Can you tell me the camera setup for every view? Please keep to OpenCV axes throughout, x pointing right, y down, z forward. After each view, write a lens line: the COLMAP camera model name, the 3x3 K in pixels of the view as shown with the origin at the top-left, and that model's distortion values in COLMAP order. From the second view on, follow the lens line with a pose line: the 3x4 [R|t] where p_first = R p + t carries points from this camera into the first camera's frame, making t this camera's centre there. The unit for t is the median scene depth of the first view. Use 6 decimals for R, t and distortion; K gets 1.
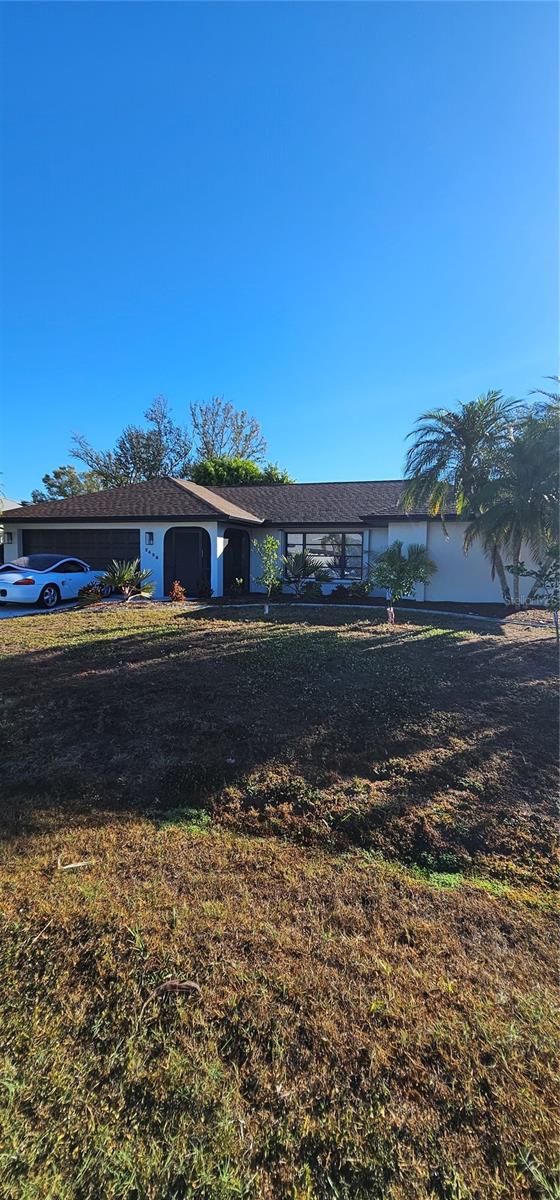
lens RADIAL K [[489.5, 0, 280.0], [0, 489.5, 600.0], [0, 0, 1]] dist [0.000360, -0.000253]
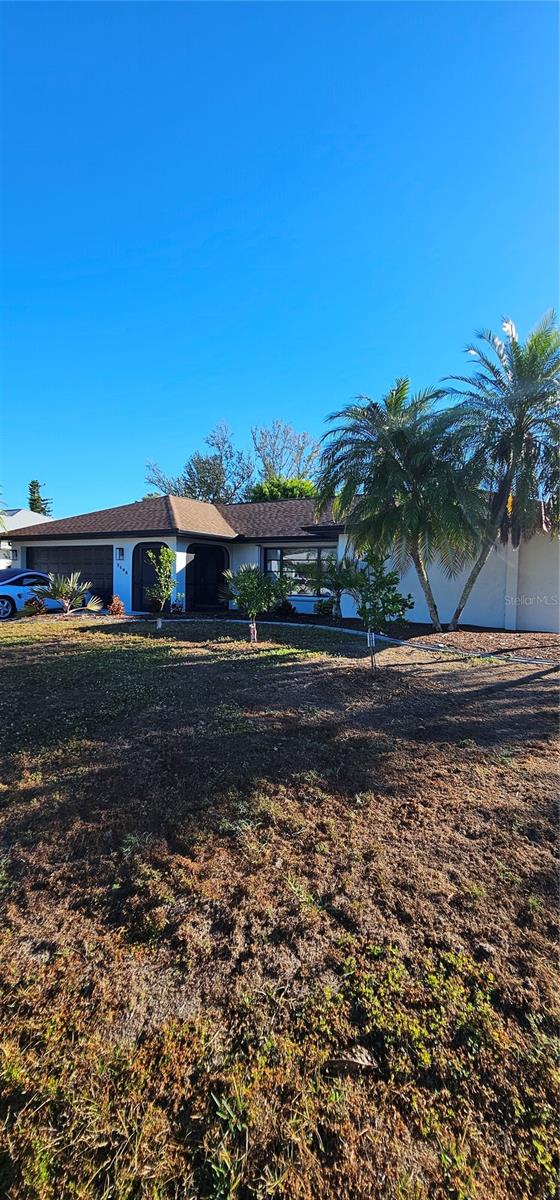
lens RADIAL K [[490.7, 0, 288.2], [0, 490.7, 594.1], [0, 0, 1]] dist [-0.000073, -0.000735]
pose [[0.987081, 0.010089, -0.159903, 0.239273], [-0.018980, 0.998351, -0.054169, 0.005327], [0.159092, 0.056504, 0.985645, 0.061924]]
